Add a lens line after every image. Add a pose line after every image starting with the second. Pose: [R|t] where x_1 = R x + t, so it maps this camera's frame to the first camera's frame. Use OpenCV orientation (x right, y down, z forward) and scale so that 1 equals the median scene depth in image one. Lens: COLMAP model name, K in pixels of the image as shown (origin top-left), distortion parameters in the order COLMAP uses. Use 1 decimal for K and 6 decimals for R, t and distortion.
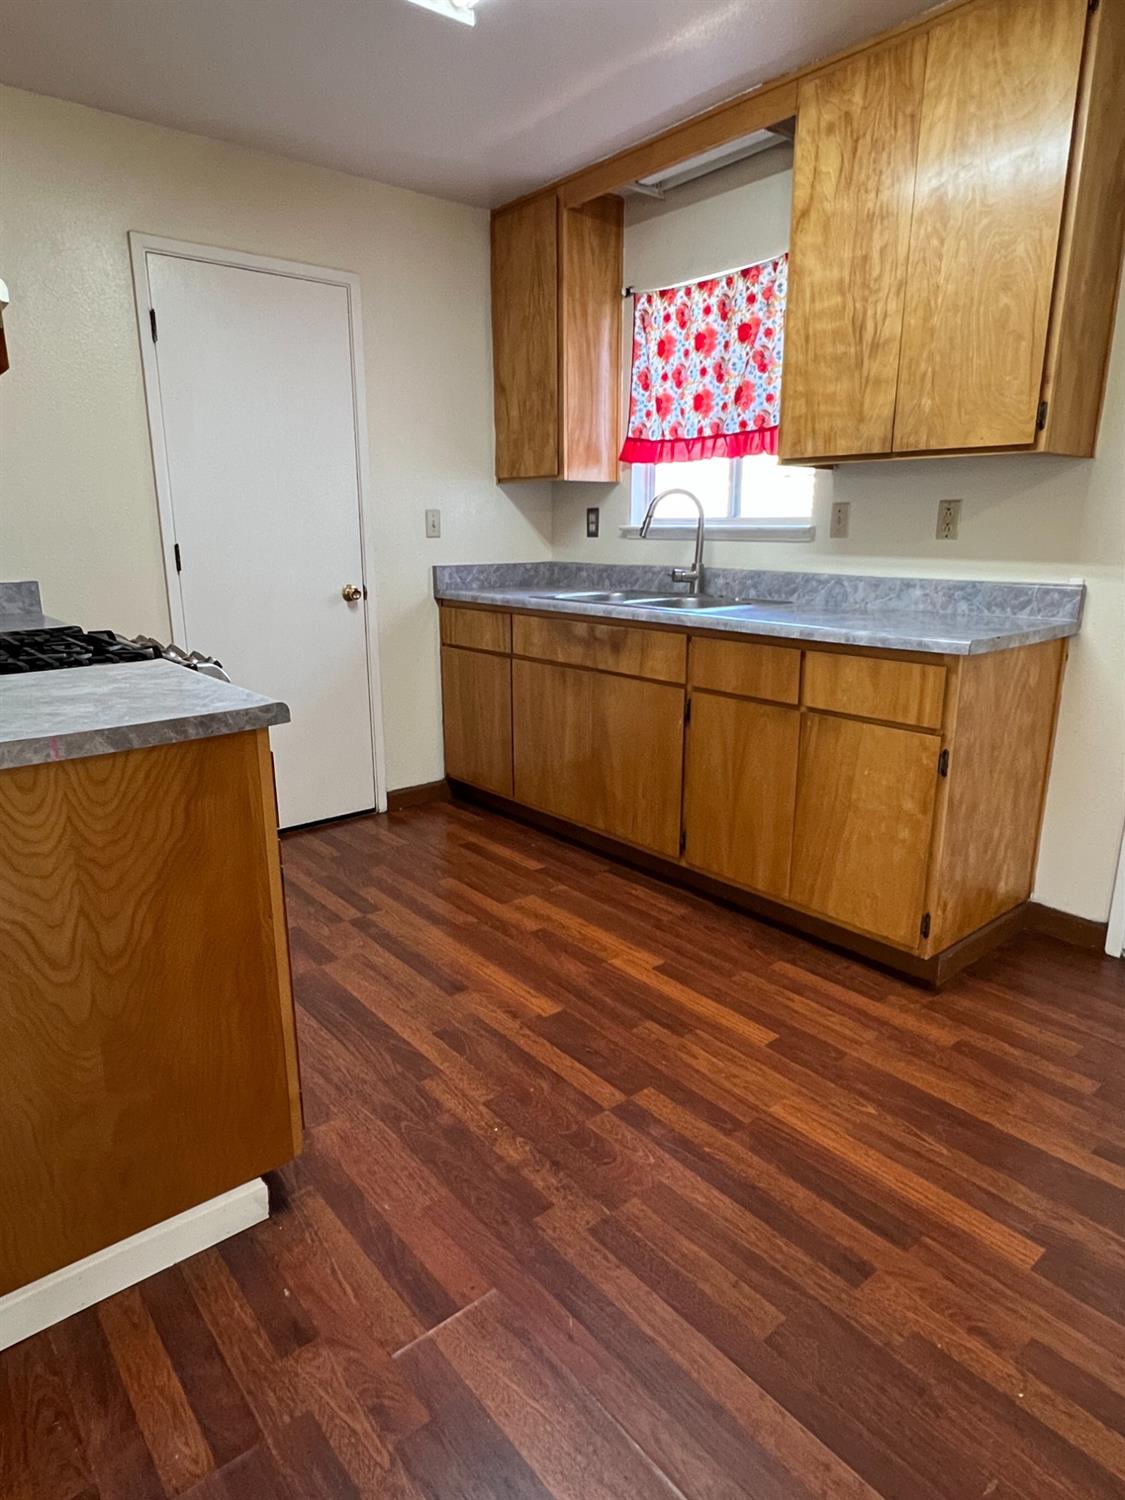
lens RADIAL K [[889.5, 0, 560.9], [0, 889.5, 745.7], [0, 0, 1]] dist [0.000060, -0.000103]
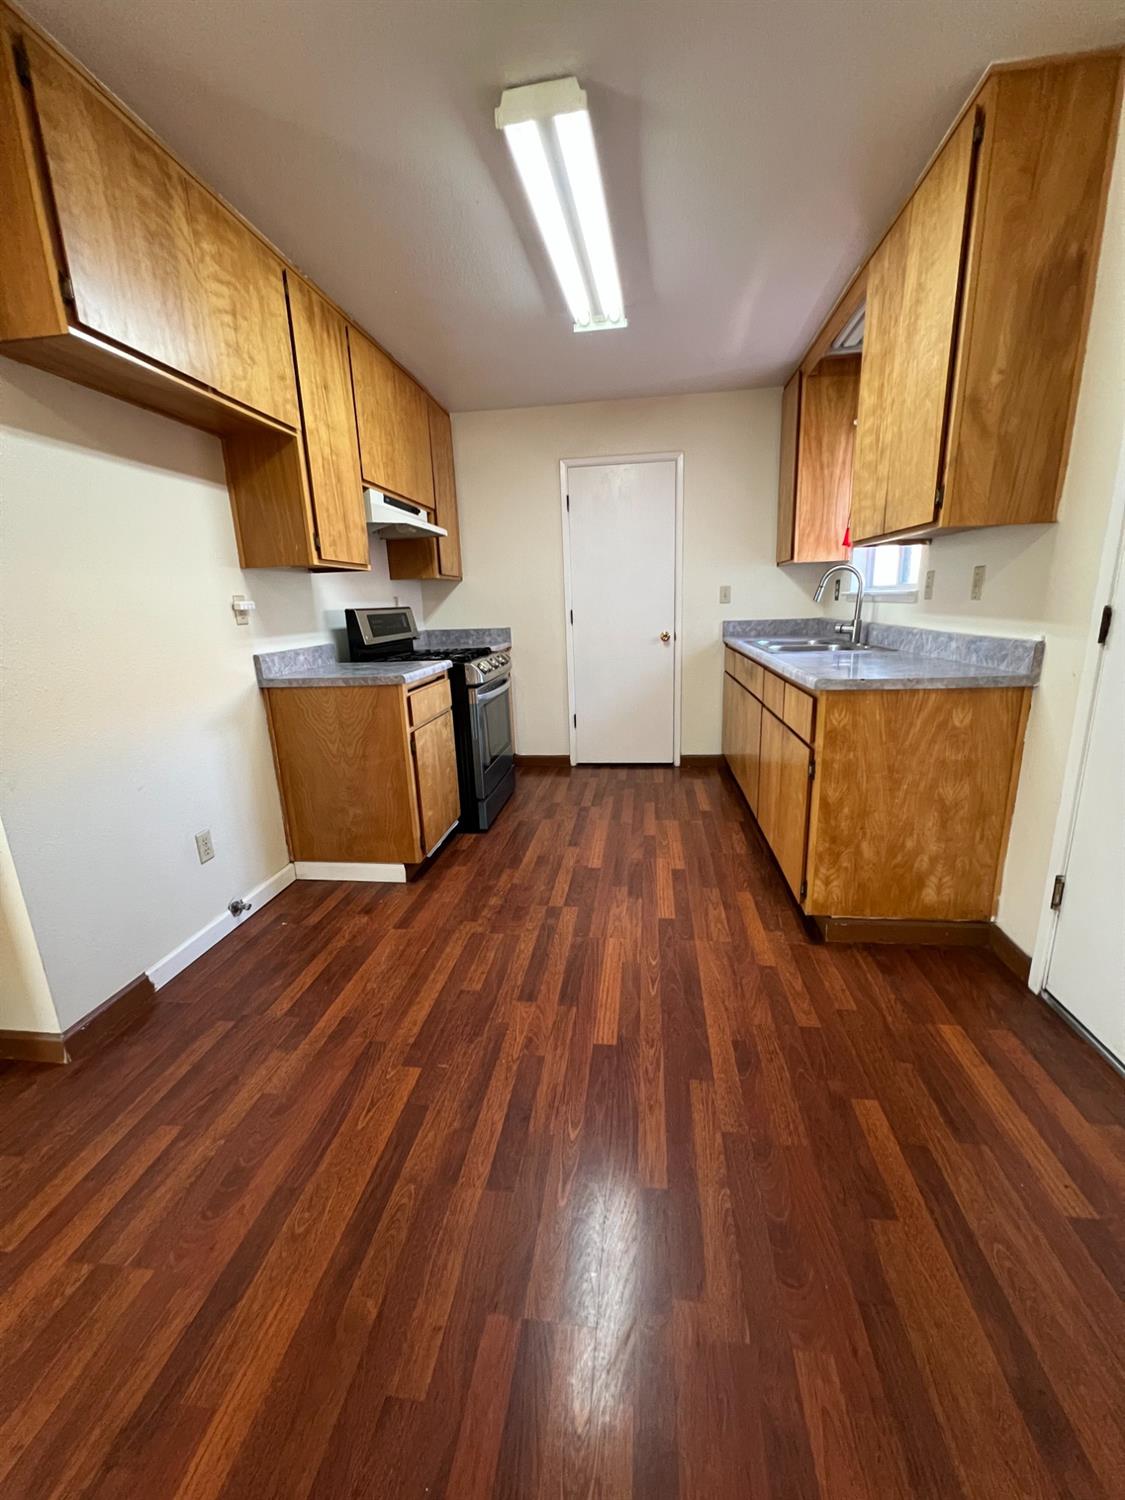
lens RADIAL K [[595.8, 0, 567.1], [0, 595.8, 748.0], [0, 0, 1]] dist [-0.000681, -0.000251]
pose [[0.679674, 0.156026, -0.716728, 0.767187], [-0.147260, 0.986246, 0.075052, -0.023372], [0.718581, 0.054535, 0.693302, 0.098520]]
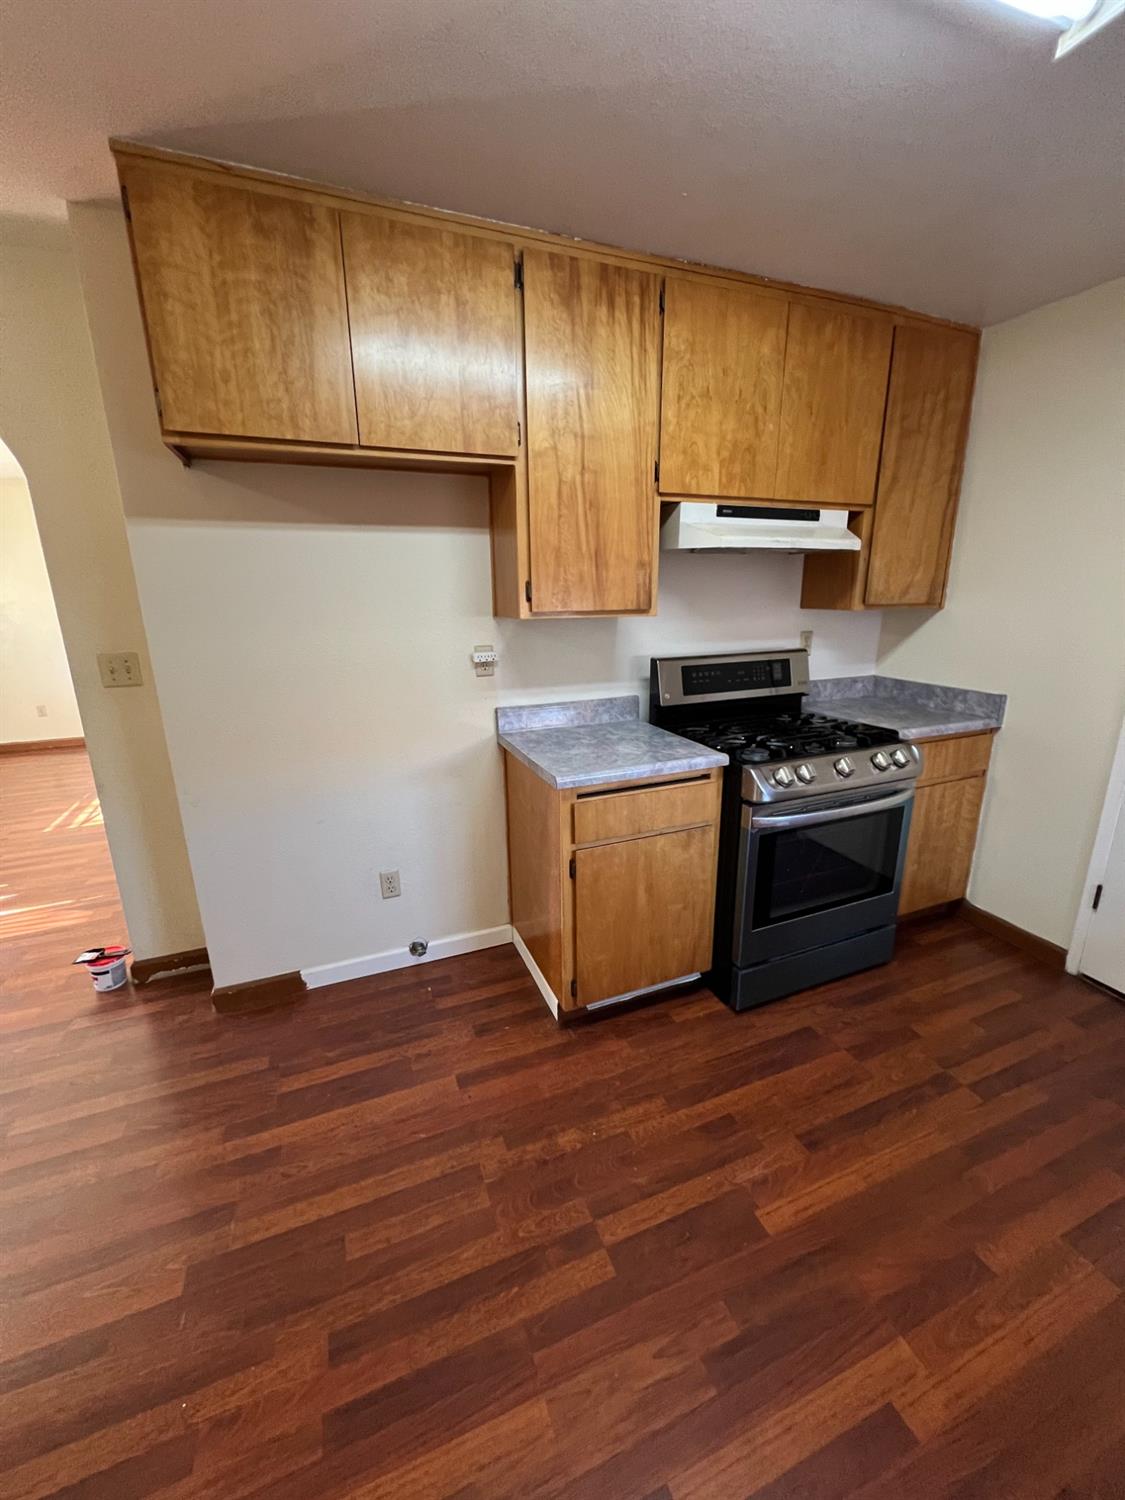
lens RADIAL K [[595.8, 0, 567.1], [0, 595.8, 748.0], [0, 0, 1]] dist [-0.000681, -0.000251]
pose [[-0.305748, 0.254307, -0.917522, 0.490487], [-0.220689, 0.918496, 0.328117, -0.313473], [0.926183, 0.302808, -0.224706, 0.774677]]
